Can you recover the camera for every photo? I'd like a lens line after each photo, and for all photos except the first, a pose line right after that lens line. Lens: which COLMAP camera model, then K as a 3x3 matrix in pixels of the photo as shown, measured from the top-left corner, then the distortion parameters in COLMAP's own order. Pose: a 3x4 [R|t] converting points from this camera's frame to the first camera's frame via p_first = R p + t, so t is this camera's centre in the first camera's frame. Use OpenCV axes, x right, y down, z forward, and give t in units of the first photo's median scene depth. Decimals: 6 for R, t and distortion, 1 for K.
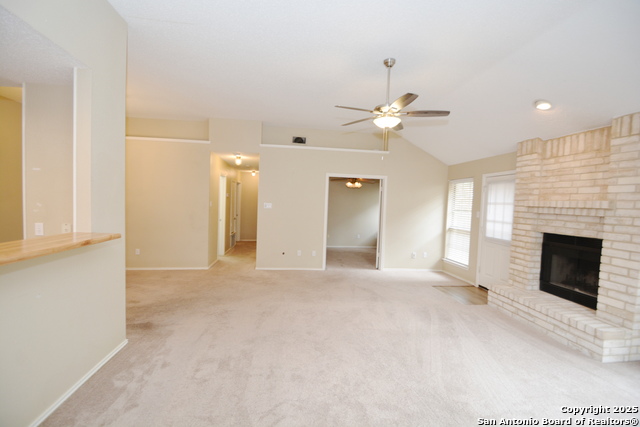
lens RADIAL K [[276.5, 0, 315.4], [0, 276.5, 210.9], [0, 0, 1]] dist [-0.000243, -0.009227]
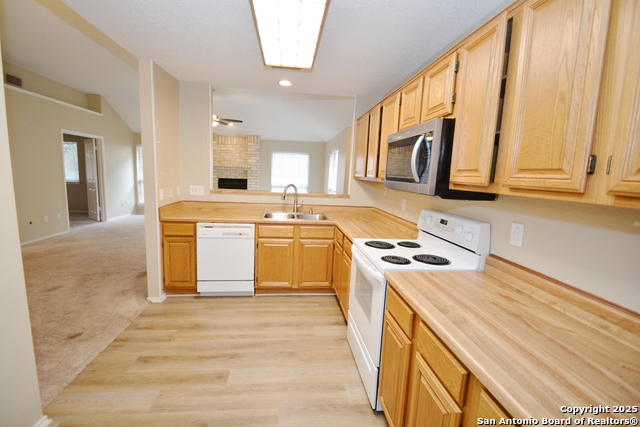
lens RADIAL K [[276.5, 0, 315.4], [0, 276.5, 210.9], [0, 0, 1]] dist [-0.000243, -0.009227]
pose [[0.024260, -0.169719, 0.985194, -1.442630], [-0.012521, 0.985355, 0.170055, -0.052101], [-0.999627, -0.016461, 0.021780, 0.197627]]
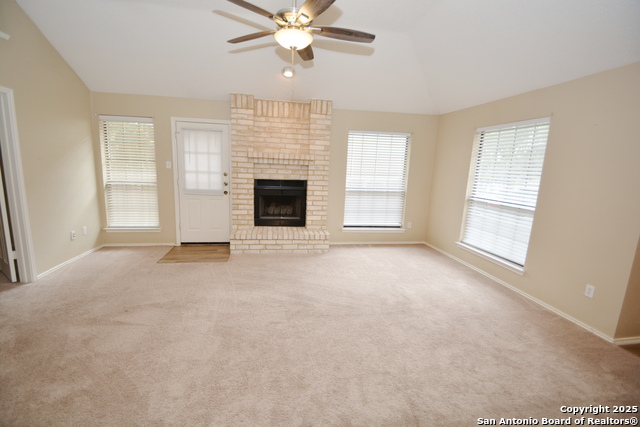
lens RADIAL K [[276.5, 0, 315.4], [0, 276.5, 210.9], [0, 0, 1]] dist [-0.000243, -0.009227]
pose [[-0.038417, -0.194817, 0.980087, -0.428272], [-0.007693, 0.980840, 0.194665, -0.024955], [-0.999232, -0.000062, -0.039179, 0.839530]]
